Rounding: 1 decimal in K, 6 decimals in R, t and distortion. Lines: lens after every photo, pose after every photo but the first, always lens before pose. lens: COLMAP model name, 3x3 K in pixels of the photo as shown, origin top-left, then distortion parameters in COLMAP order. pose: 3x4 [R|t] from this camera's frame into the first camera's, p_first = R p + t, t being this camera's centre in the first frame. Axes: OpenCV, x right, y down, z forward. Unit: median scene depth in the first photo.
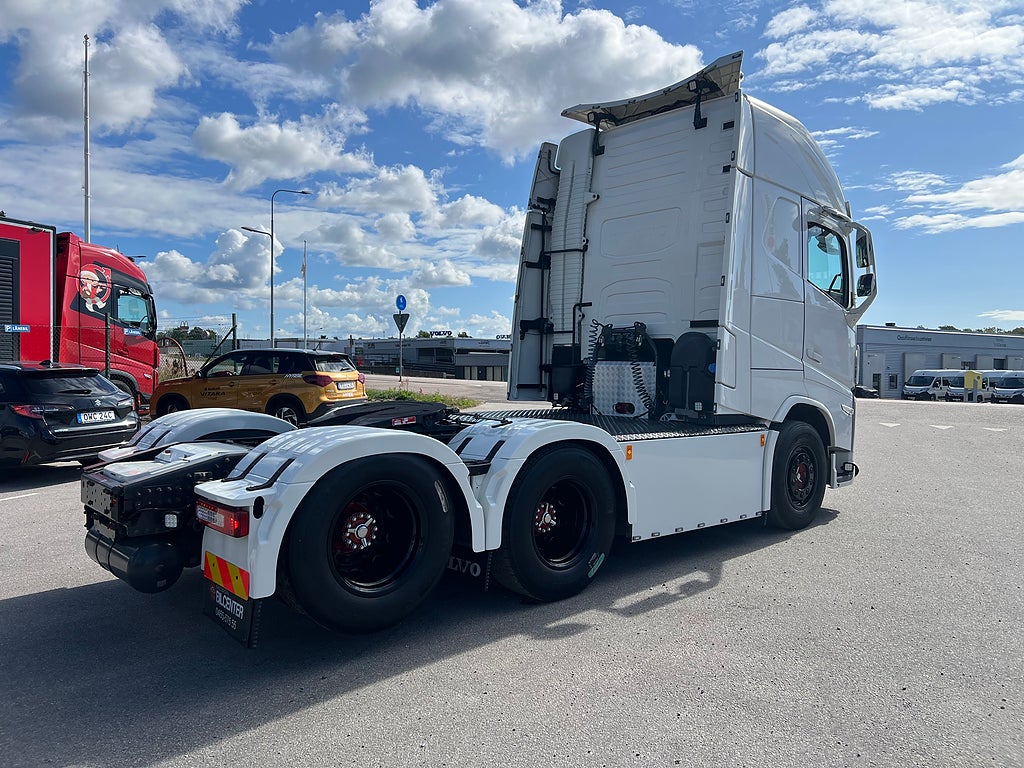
lens RADIAL K [[765.5, 0, 517.4], [0, 765.5, 362.2], [0, 0, 1]] dist [0.057187, -0.061446]
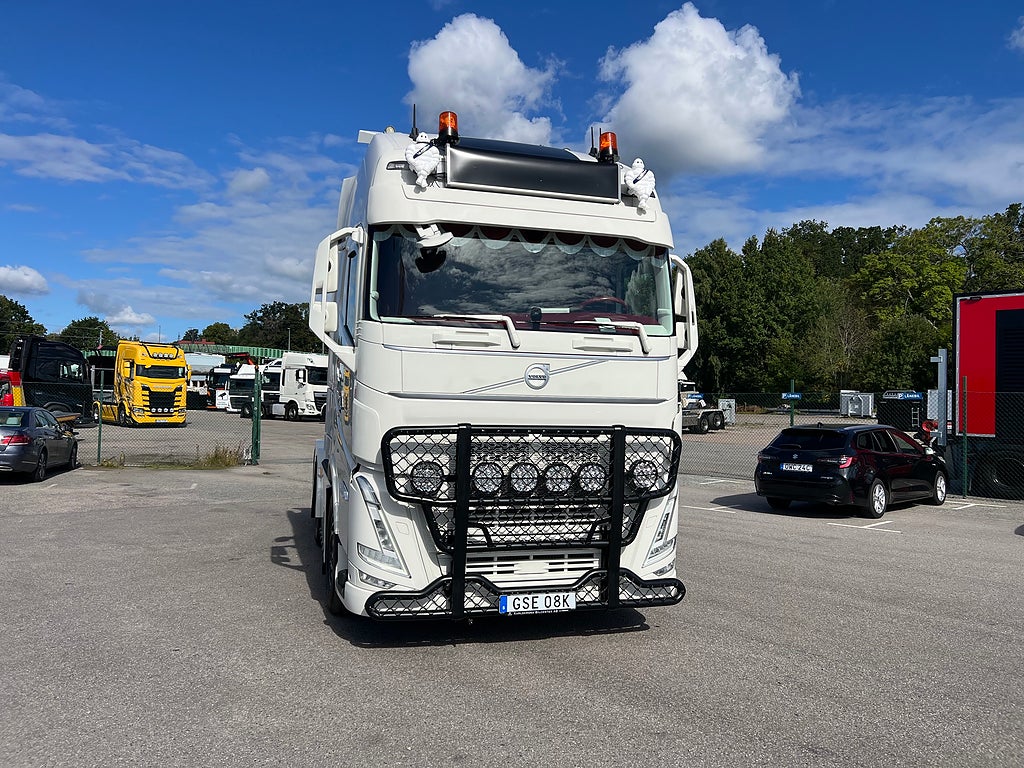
lens RADIAL K [[765.5, 0, 519.4], [0, 765.5, 373.7], [0, 0, 1]] dist [0.057187, -0.061446]
pose [[-0.424317, -0.051193, -0.904066, 0.540260], [-0.027993, 0.998665, -0.043412, -0.010288], [0.905081, 0.006887, -0.425183, 0.779266]]
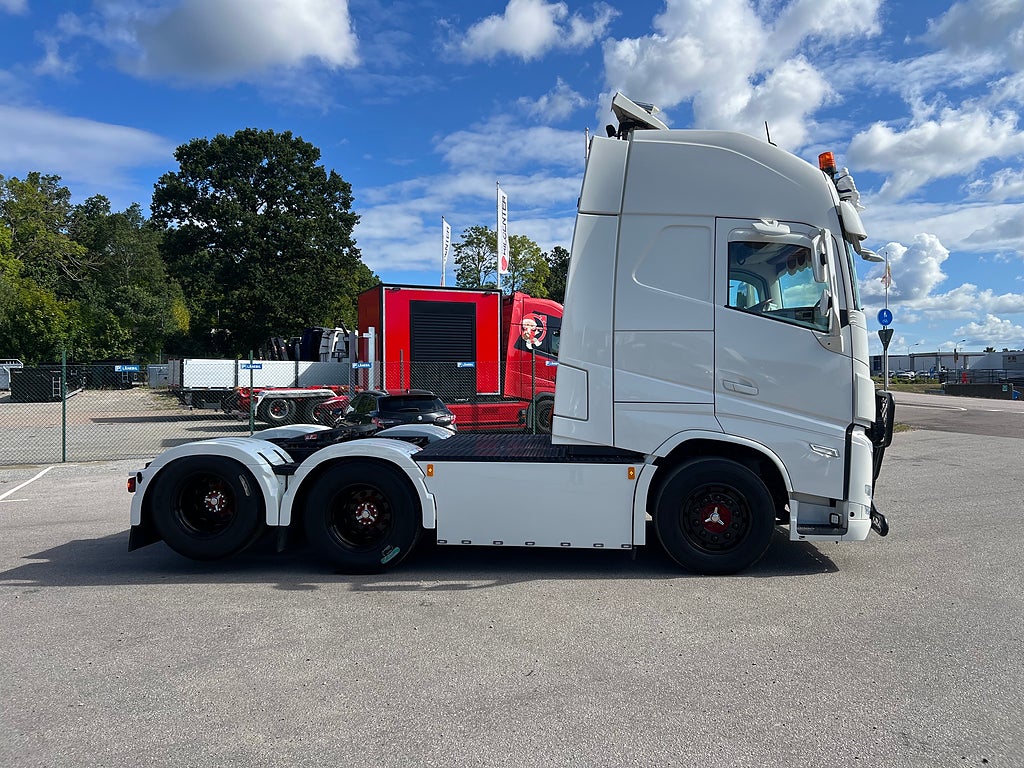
lens RADIAL K [[765.5, 0, 518.1], [0, 765.5, 381.9], [0, 0, 1]] dist [0.057187, -0.061446]
pose [[0.691515, -0.009640, -0.722298, 0.434440], [0.012046, 0.999926, -0.001813, -0.008332], [0.722262, -0.007447, 0.691579, 0.095037]]
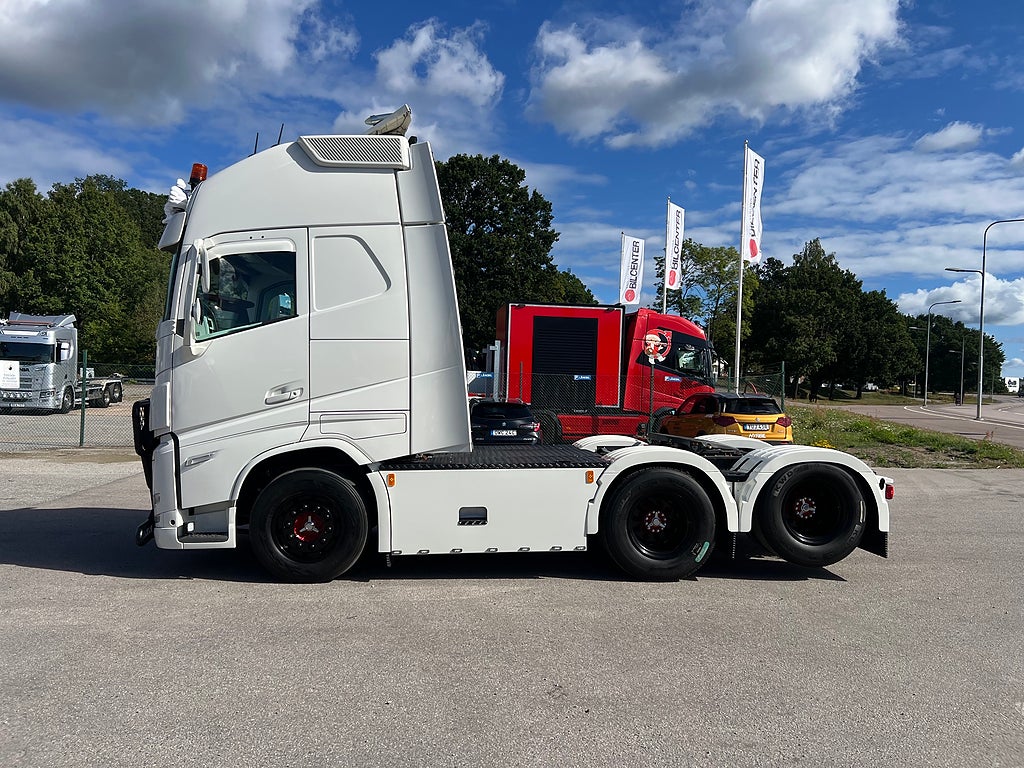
lens RADIAL K [[765.5, 0, 518.1], [0, 765.5, 392.7], [0, 0, 1]] dist [0.057187, -0.061446]
pose [[0.464134, 0.009017, -0.885719, 0.600278], [-0.025163, 0.999679, -0.003009, -0.007064], [0.885408, 0.023684, 0.464211, 0.202688]]
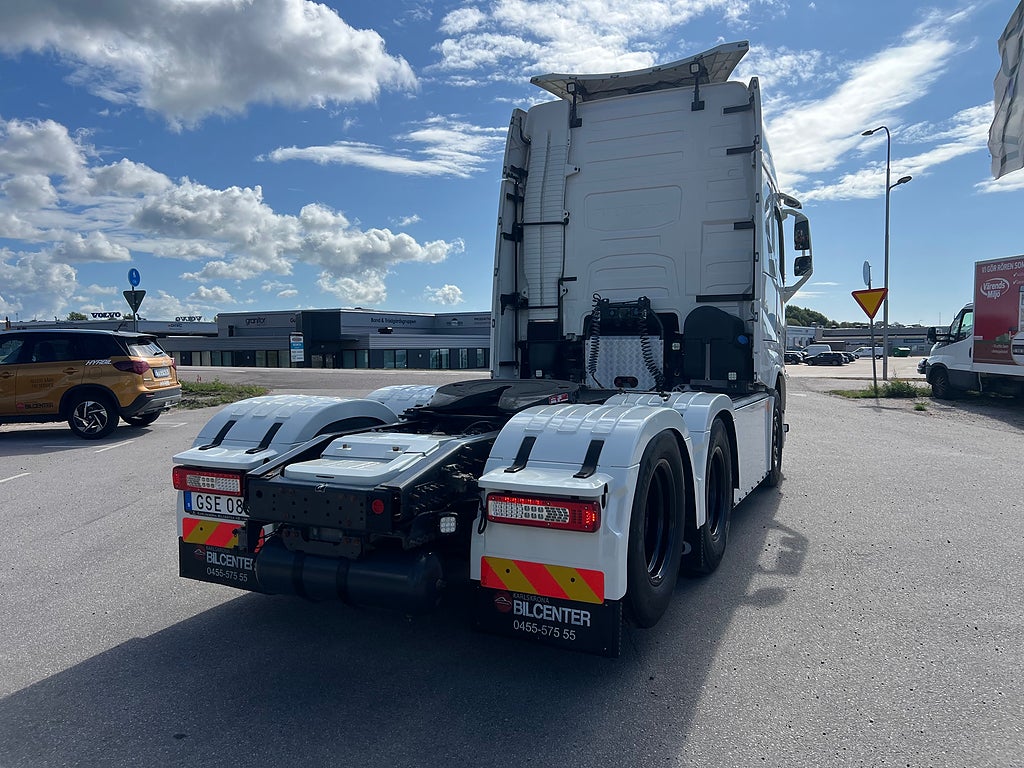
lens RADIAL K [[765.5, 0, 509.7], [0, 765.5, 357.4], [0, 0, 1]] dist [0.057187, -0.061446]
pose [[0.923049, -0.020860, 0.384116, -0.200918], [0.014690, 0.999712, 0.018992, 0.003298], [-0.384402, -0.011888, 0.923089, 0.062497]]
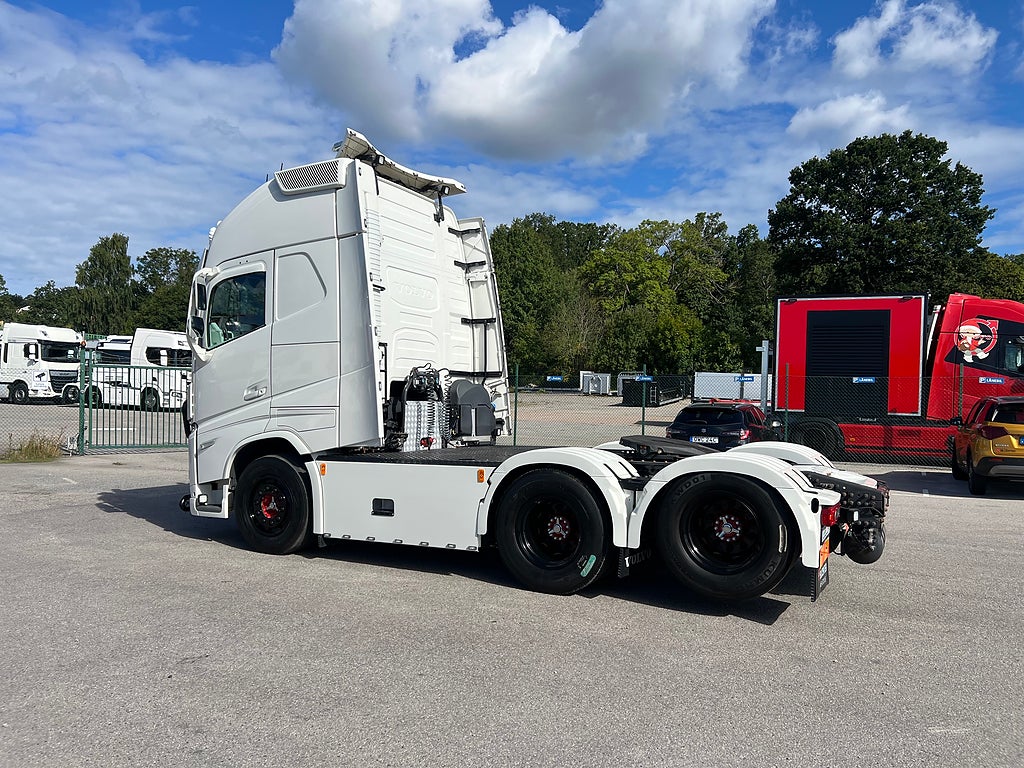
lens RADIAL K [[765.5, 0, 521.2], [0, 765.5, 394.3], [0, 0, 1]] dist [0.057187, -0.061446]
pose [[-0.067501, -0.000535, -0.997719, 0.659839], [-0.024358, 0.999703, 0.001112, -0.007602], [0.997422, 0.024378, -0.067494, 0.518005]]
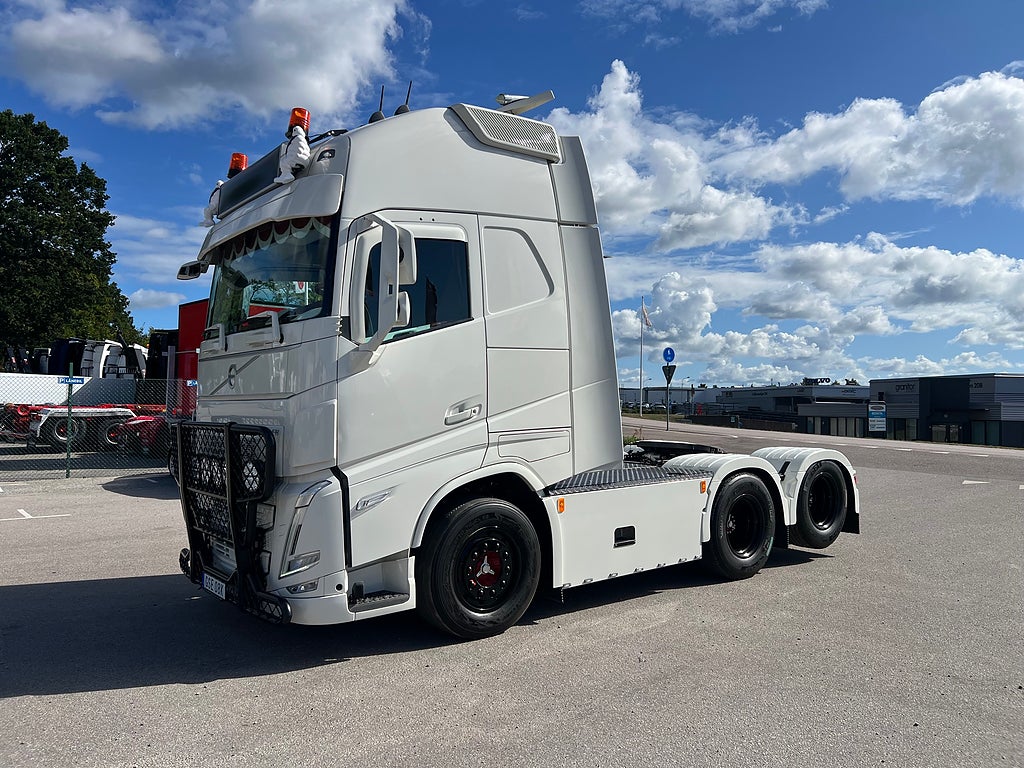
lens RADIAL K [[771.0, 0, 510.4], [0, 771.0, 391.4], [0, 0, 1]] dist [0.050898, -0.056906]
pose [[0.877610, -0.002868, -0.479367, 0.330494], [-0.008884, 0.999713, -0.022245, -0.006185], [0.479293, 0.023781, 0.877333, -0.032052]]
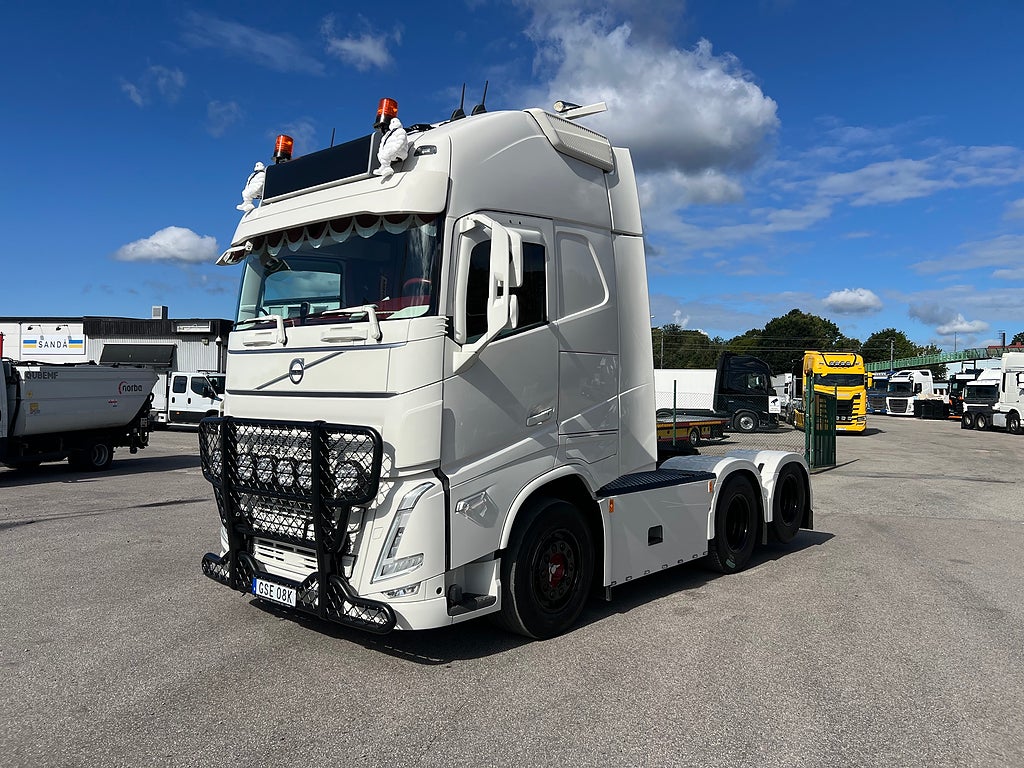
lens RADIAL K [[765.5, 0, 525.2], [0, 765.5, 369.6], [0, 0, 1]] dist [0.057187, -0.061446]
pose [[-0.988972, -0.031518, -0.144708, 0.142511], [-0.027087, 0.999105, -0.032488, -0.016916], [0.145603, -0.028210, -0.988941, 1.022705]]
